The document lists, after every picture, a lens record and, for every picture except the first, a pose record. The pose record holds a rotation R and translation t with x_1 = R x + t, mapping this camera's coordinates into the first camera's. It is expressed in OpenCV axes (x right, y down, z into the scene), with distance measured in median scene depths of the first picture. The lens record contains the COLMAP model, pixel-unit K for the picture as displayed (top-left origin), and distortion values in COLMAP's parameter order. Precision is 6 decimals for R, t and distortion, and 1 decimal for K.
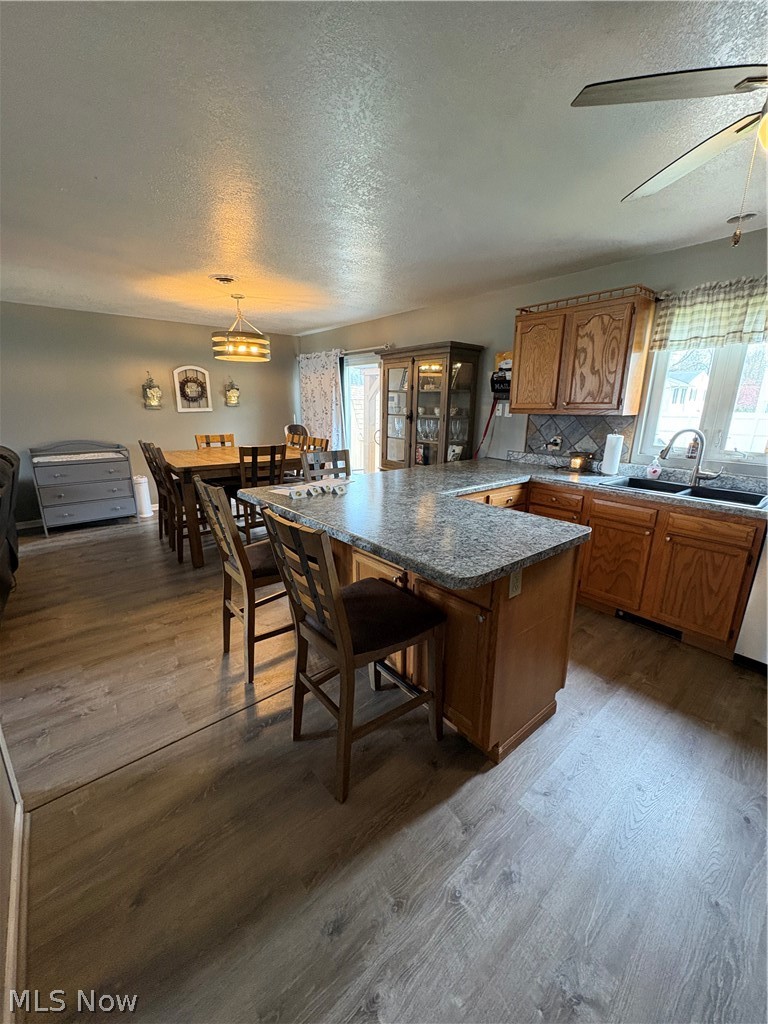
lens RADIAL K [[405.5, 0, 384.2], [0, 405.5, 512.2], [0, 0, 1]] dist [-0.001885, -0.000080]
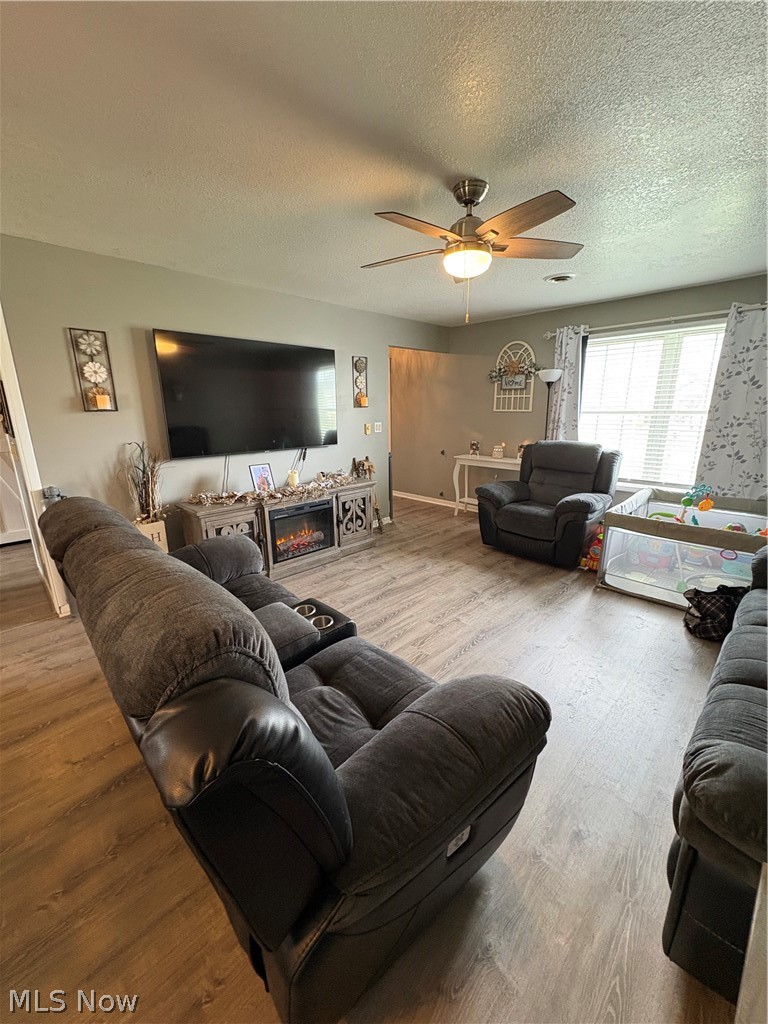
lens RADIAL K [[405.5, 0, 382.0], [0, 405.5, 513.6], [0, 0, 1]] dist [-0.001885, -0.000080]
pose [[-0.996276, 0.024202, -0.082753, -0.937595], [-0.020581, 0.865296, 0.500839, -0.287827], [0.083727, 0.500677, -0.861575, 1.047977]]
